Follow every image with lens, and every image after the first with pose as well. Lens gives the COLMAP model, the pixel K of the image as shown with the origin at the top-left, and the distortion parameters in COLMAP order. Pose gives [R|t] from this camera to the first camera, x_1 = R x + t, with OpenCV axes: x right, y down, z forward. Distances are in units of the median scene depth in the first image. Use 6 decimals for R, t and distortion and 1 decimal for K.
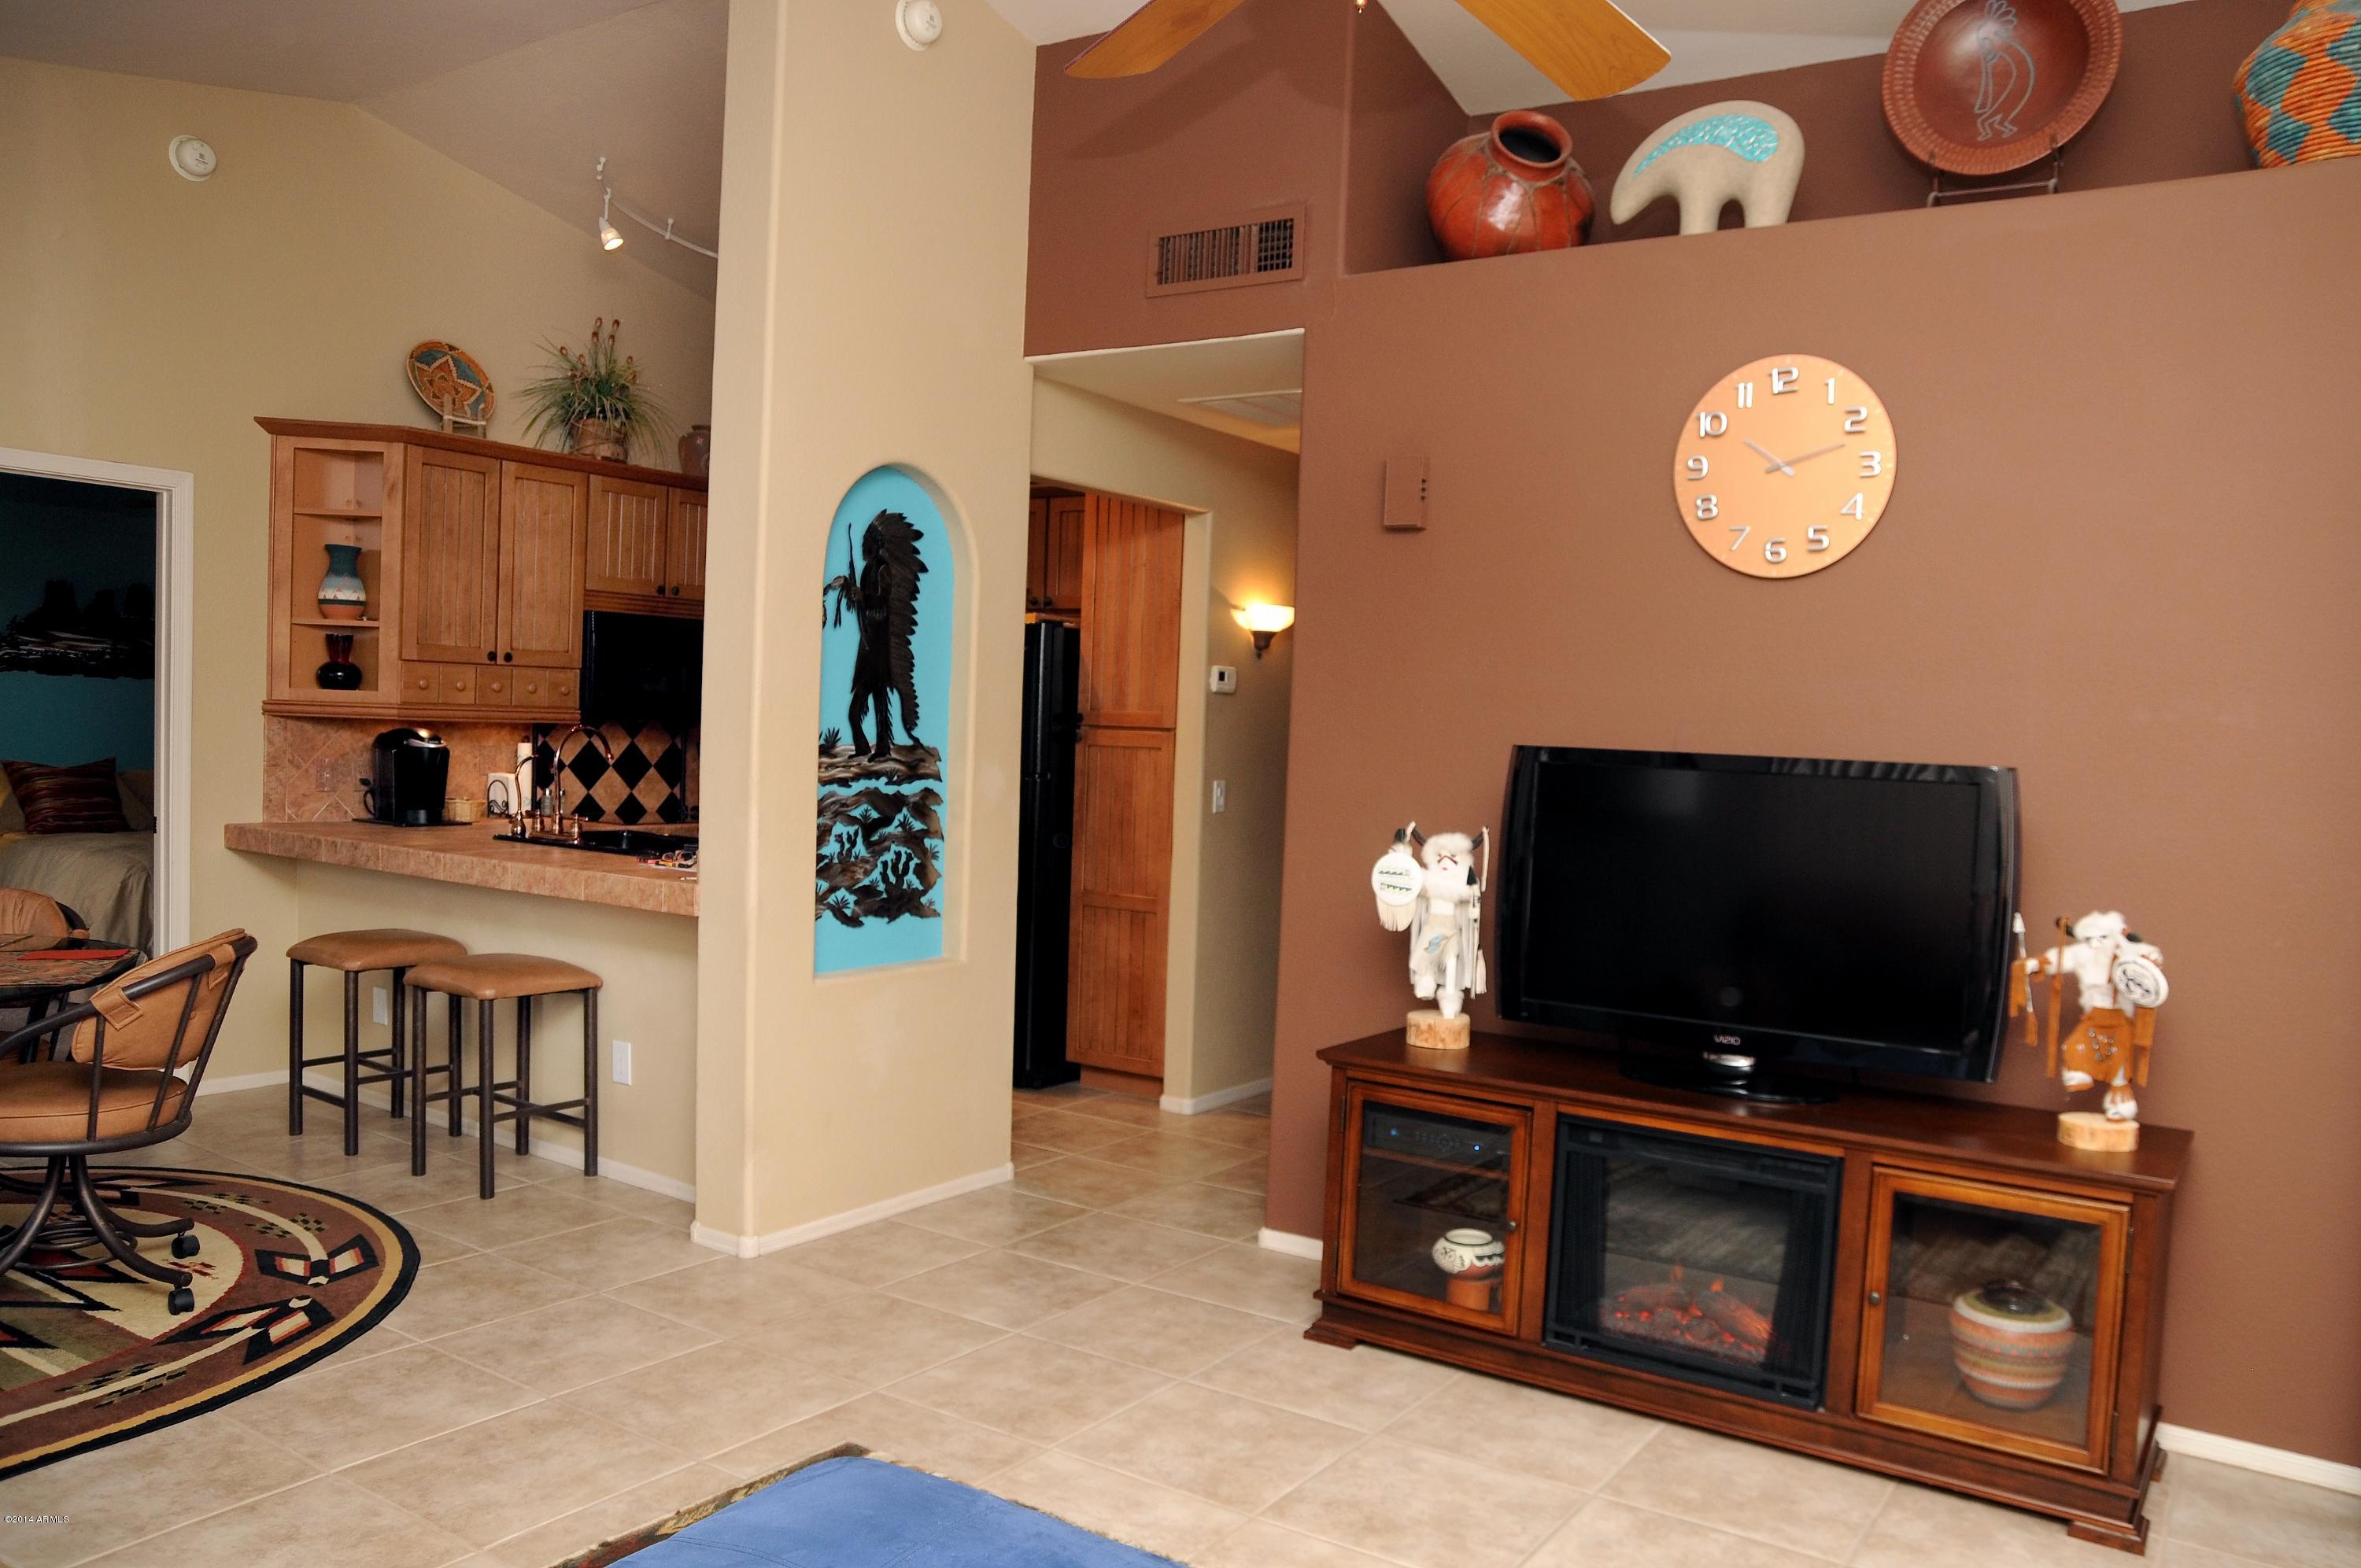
lens RADIAL K [[1727.1, 0, 1222.0], [0, 1727.1, 814.8], [0, 0, 1]] dist [-0.128113, 0.106566]
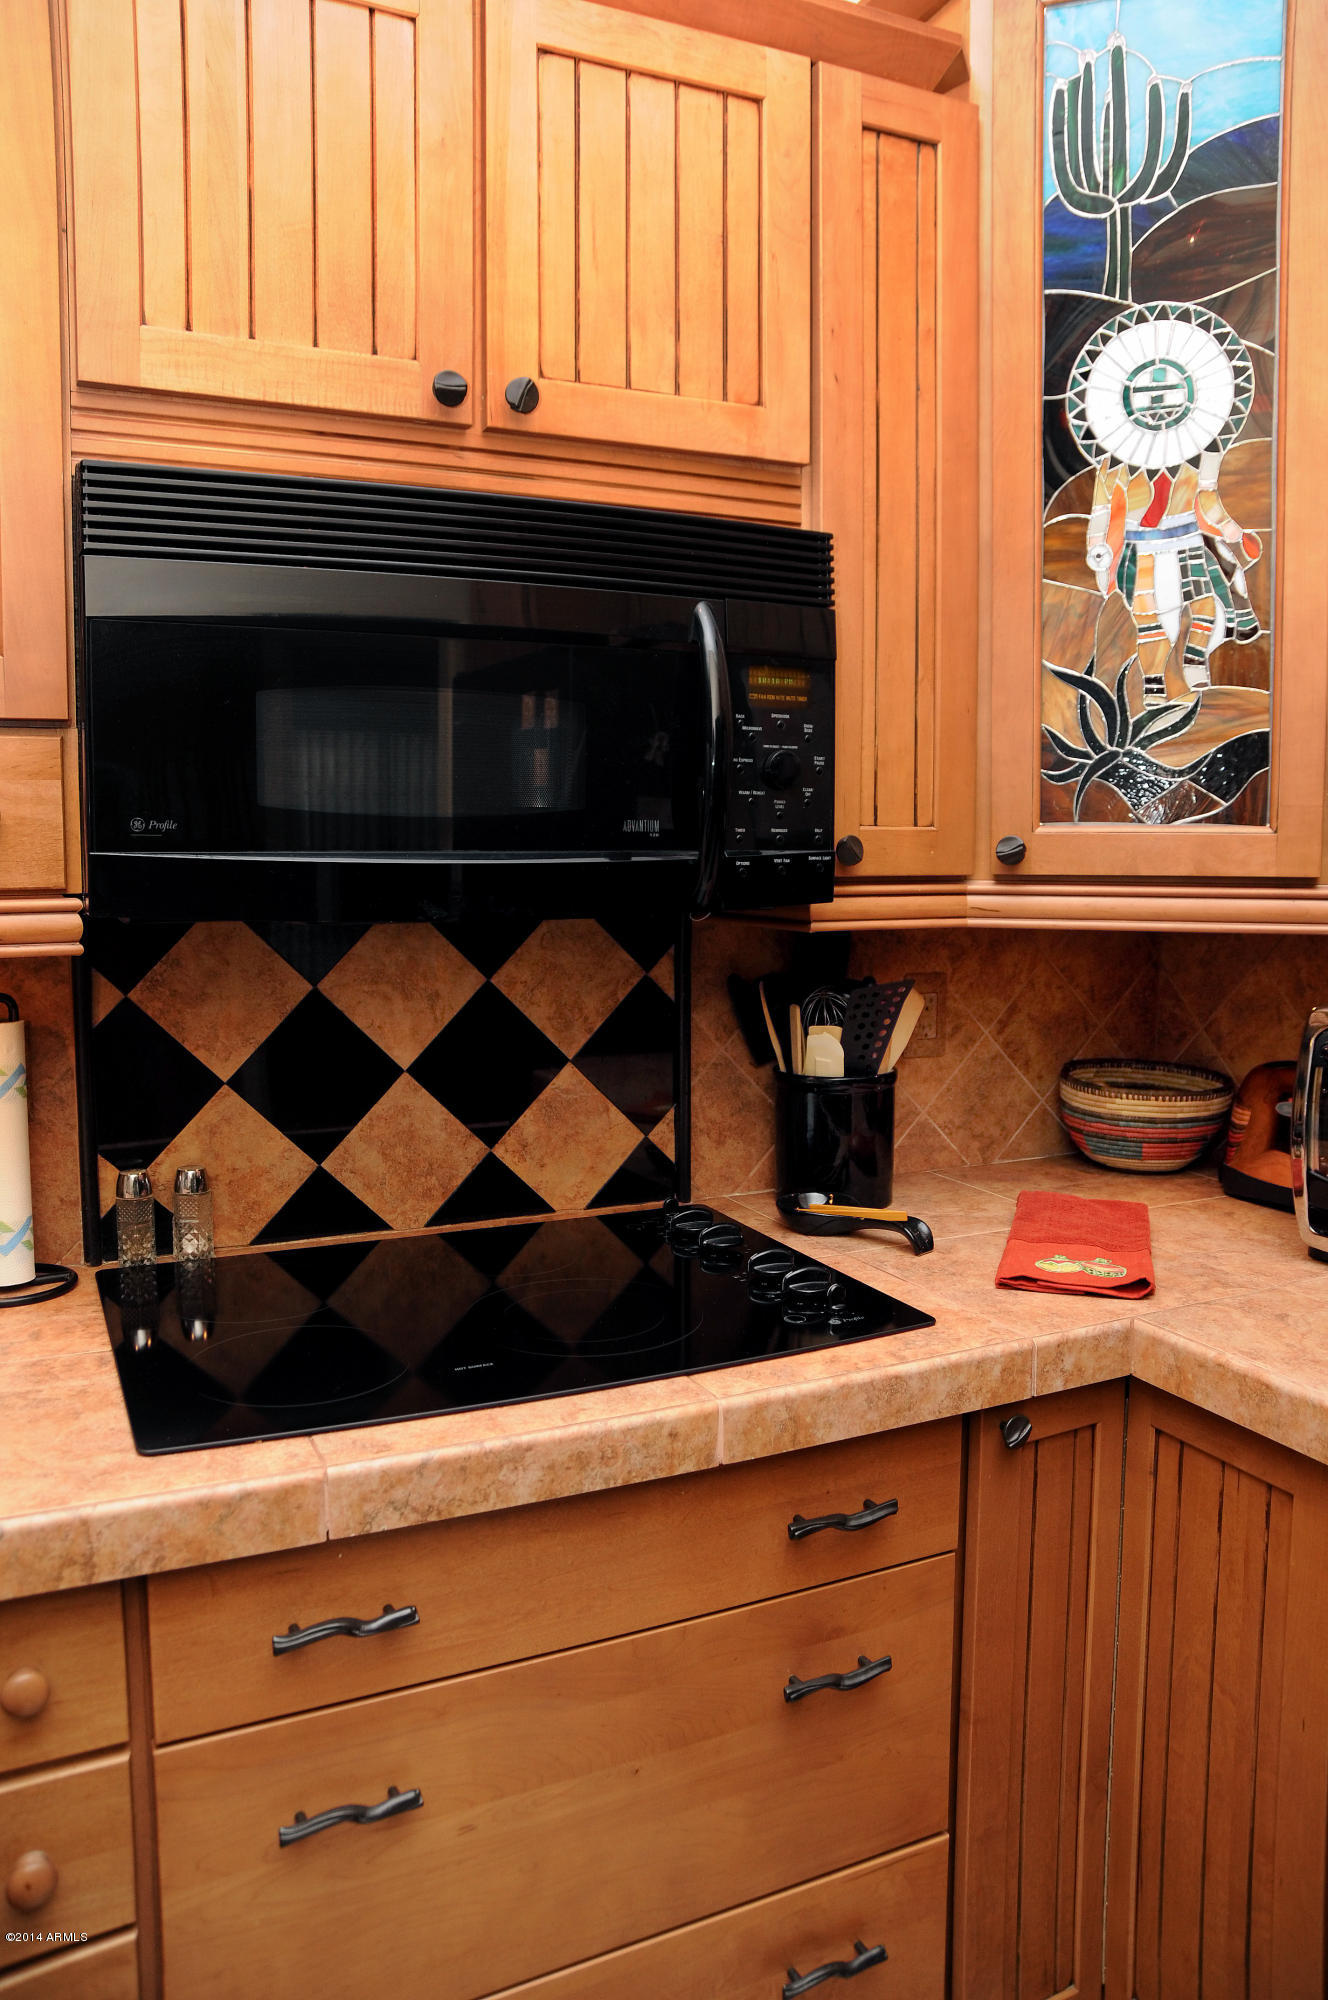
lens RADIAL K [[1463.3, 0, 677.2], [0, 1463.3, 971.5], [0, 0, 1]] dist [-0.128113, 0.106566]
pose [[0.852663, 0.005487, -0.522433, -0.218669], [0.006874, 0.999740, 0.021720, -0.059714], [0.522417, -0.022111, 0.852404, 0.945797]]
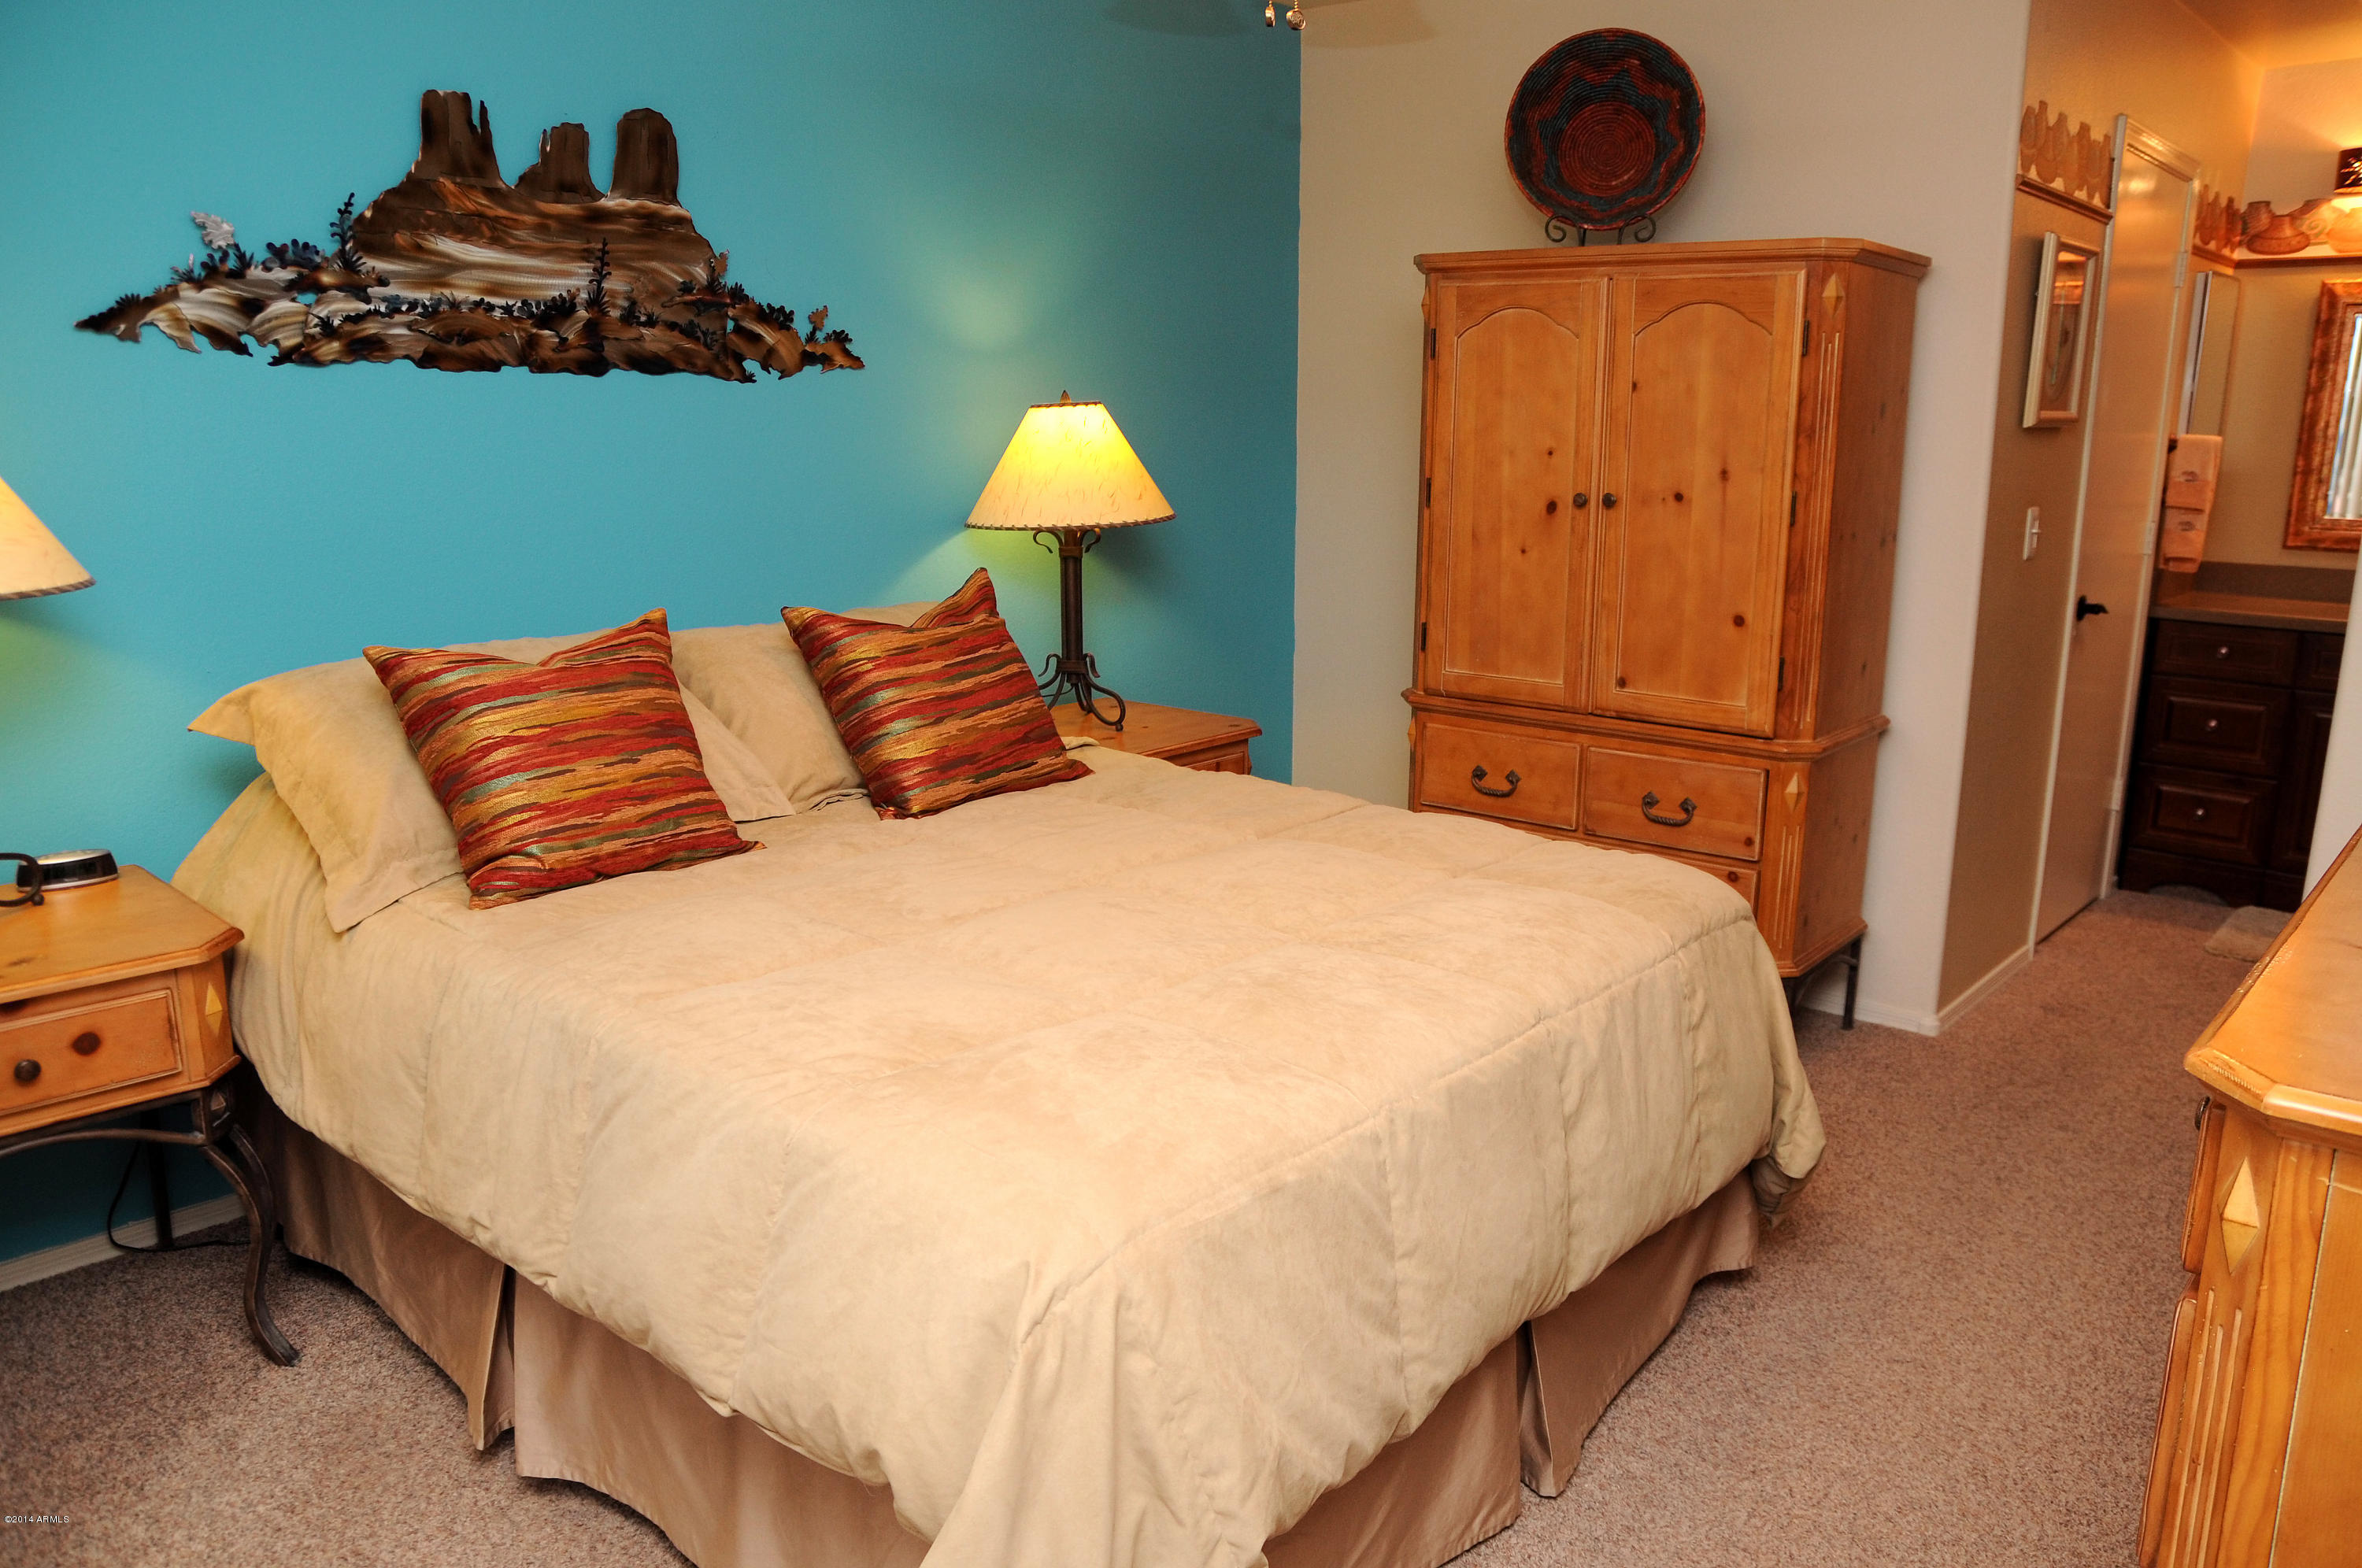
lens RADIAL K [[1727.9, 0, 1186.1], [0, 1727.9, 774.2], [0, 0, 1]] dist [-0.128113, 0.106566]
pose [[0.989586, -0.001323, -0.143938, -0.681301], [0.022701, 0.988878, 0.146985, -0.065680], [0.142143, -0.148722, 0.978610, 0.901447]]
